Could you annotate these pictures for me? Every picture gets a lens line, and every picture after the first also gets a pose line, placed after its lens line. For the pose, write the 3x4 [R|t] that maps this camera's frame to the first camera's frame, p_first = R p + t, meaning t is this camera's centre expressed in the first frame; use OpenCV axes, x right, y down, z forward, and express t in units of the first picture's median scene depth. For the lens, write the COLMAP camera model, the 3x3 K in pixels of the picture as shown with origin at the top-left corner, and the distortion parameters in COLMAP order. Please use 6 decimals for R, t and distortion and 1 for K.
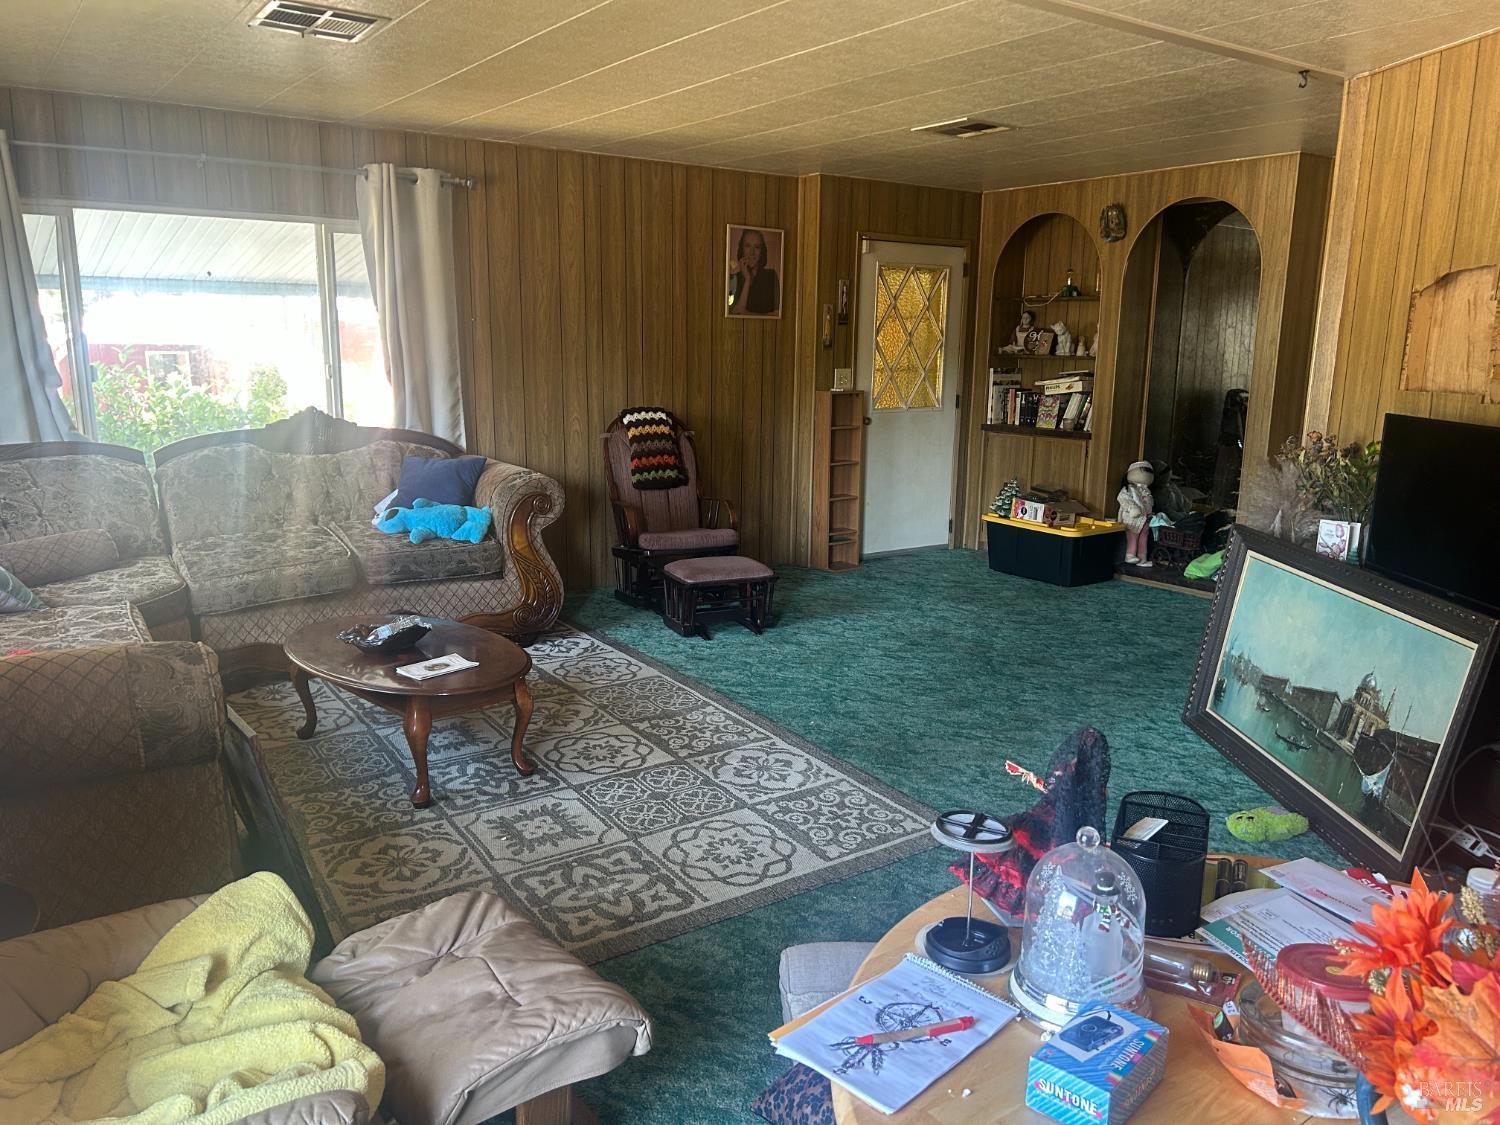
lens RADIAL K [[1116.7, 0, 751.1], [0, 1116.7, 561.5], [0, 0, 1]] dist [0.009839, -0.003048]
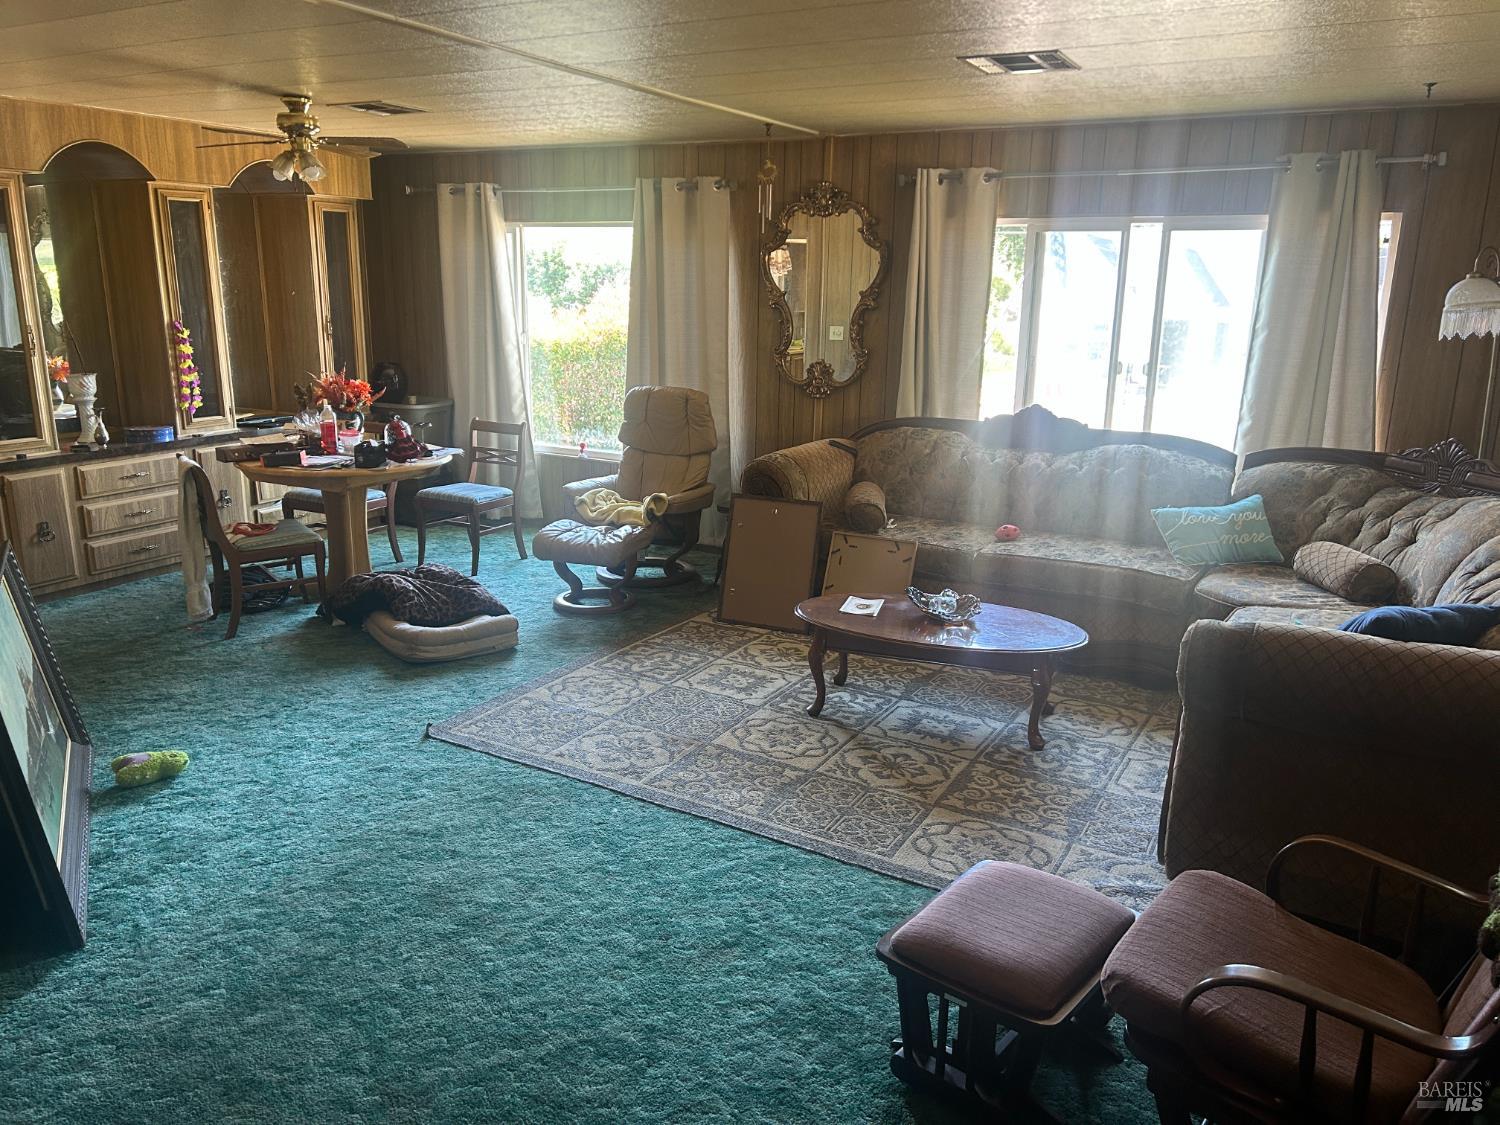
lens RADIAL K [[1116.7, 0, 751.1], [0, 1116.7, 565.3], [0, 0, 1]] dist [0.009839, -0.003048]
pose [[-0.893194, 0.077481, -0.442946, 0.361456], [-0.126212, 0.902251, 0.412327, -0.423164], [0.431596, 0.424193, -0.796106, 1.846555]]
